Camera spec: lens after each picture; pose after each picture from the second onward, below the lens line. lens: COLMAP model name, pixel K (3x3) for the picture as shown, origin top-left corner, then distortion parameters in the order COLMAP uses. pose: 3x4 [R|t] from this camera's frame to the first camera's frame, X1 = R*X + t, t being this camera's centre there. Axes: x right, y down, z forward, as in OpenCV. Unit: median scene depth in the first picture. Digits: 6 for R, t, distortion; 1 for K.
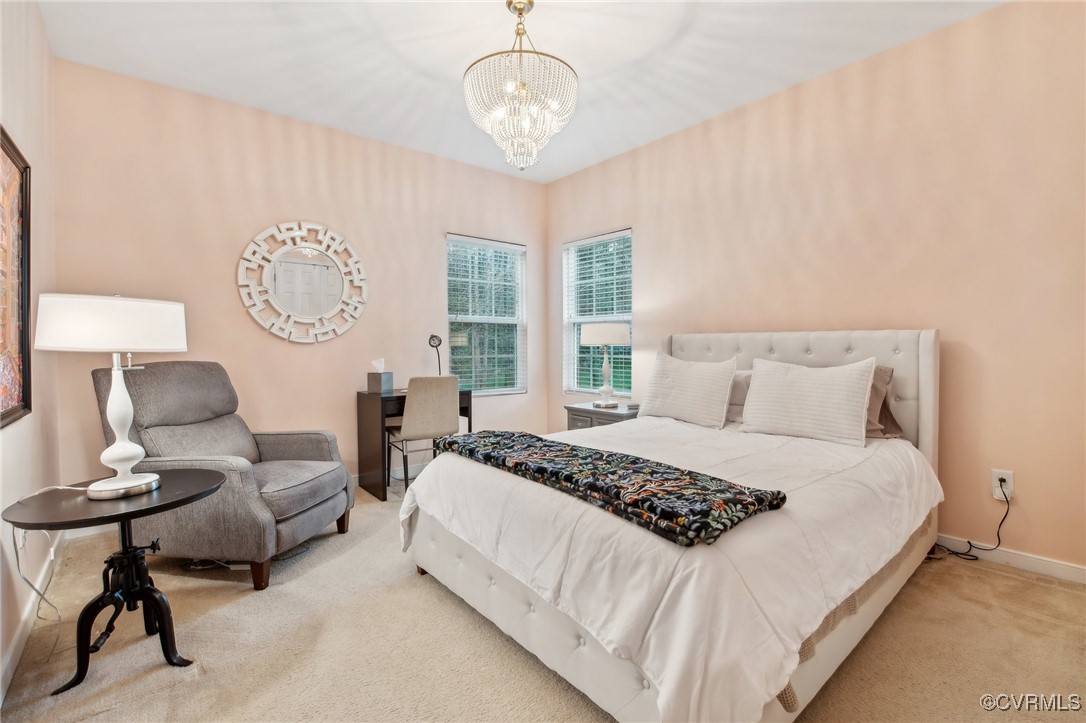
lens RADIAL K [[491.3, 0, 544.4], [0, 491.3, 357.4], [0, 0, 1]] dist [-0.001503, -0.000149]
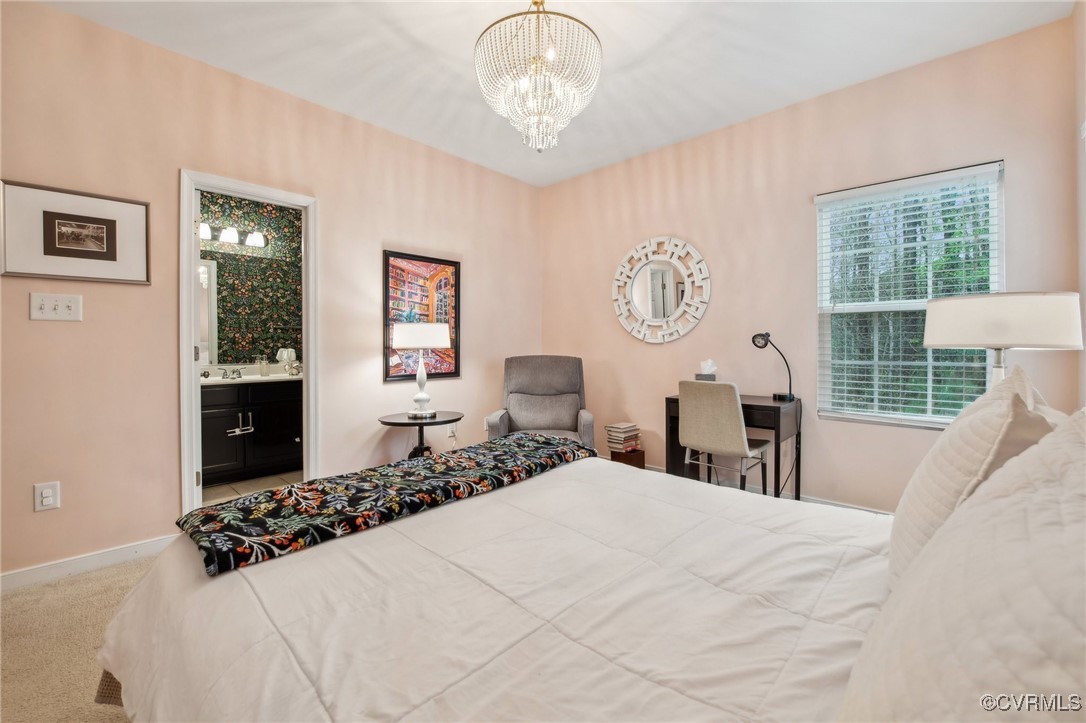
lens RADIAL K [[452.6, 0, 539.7], [0, 452.6, 345.2], [0, 0, 1]] dist [0.000326, -0.000023]
pose [[0.129847, 0.004000, -0.991526, 0.532711], [-0.021650, 0.999765, 0.001198, -0.020895], [0.991298, 0.021311, 0.129903, 0.611646]]
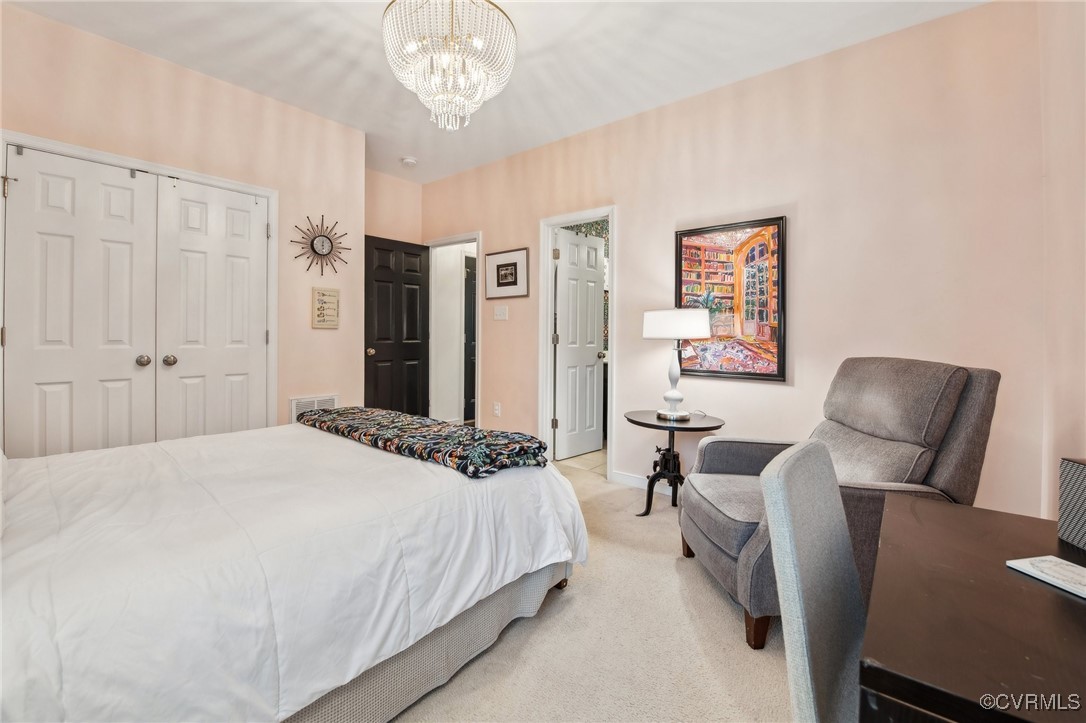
lens RADIAL K [[452.6, 0, 524.9], [0, 452.6, 330.8], [0, 0, 1]] dist [0.000326, -0.000023]
pose [[-0.983925, -0.008441, -0.178385, 0.009306], [-0.011614, 0.999792, 0.016747, -0.031706], [0.178206, 0.018550, -0.983818, 1.200117]]
